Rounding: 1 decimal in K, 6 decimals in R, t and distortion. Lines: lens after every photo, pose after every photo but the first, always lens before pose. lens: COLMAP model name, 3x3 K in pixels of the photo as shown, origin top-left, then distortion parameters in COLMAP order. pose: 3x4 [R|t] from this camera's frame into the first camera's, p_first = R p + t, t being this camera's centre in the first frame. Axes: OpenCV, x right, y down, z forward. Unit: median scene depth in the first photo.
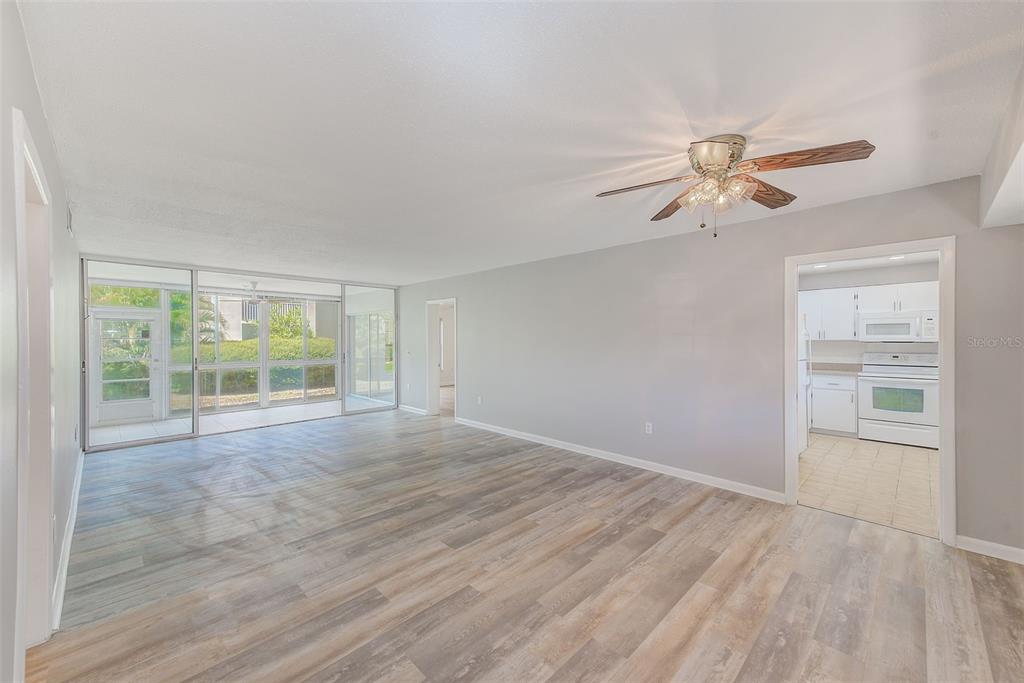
lens RADIAL K [[407.0, 0, 515.4], [0, 407.0, 339.4], [0, 0, 1]] dist [0.009511, -0.000515]
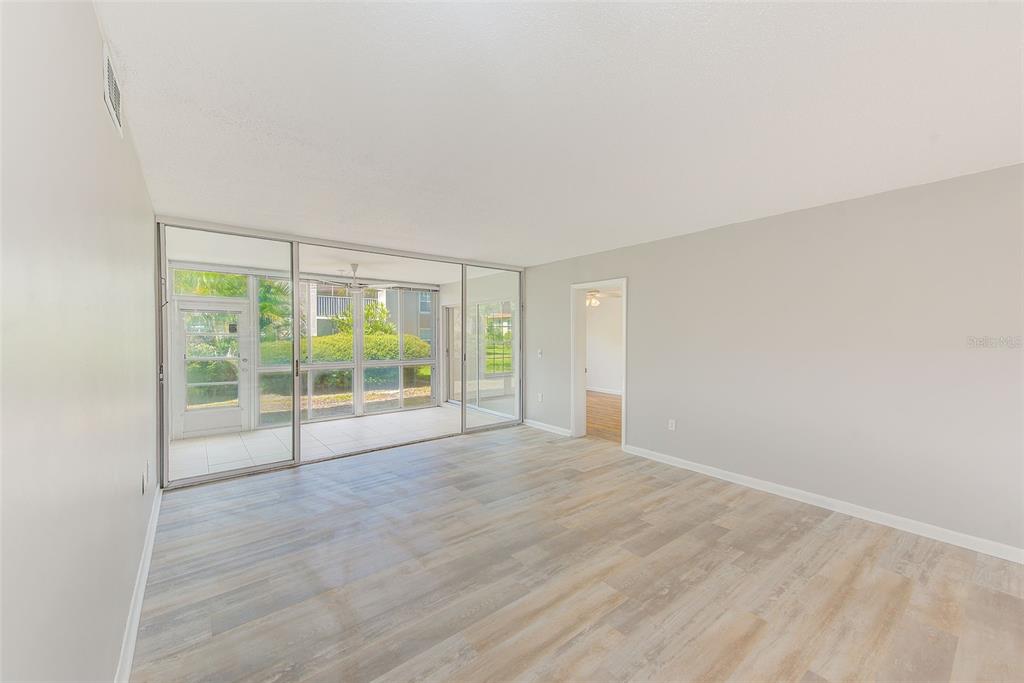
lens RADIAL K [[407.0, 0, 513.3], [0, 407.0, 338.8], [0, 0, 1]] dist [0.009511, -0.000515]
pose [[0.992374, 0.004804, -0.123168, -0.227665], [-0.003934, 0.999966, 0.007309, -0.000122], [0.123199, -0.006769, 0.992359, 0.237453]]
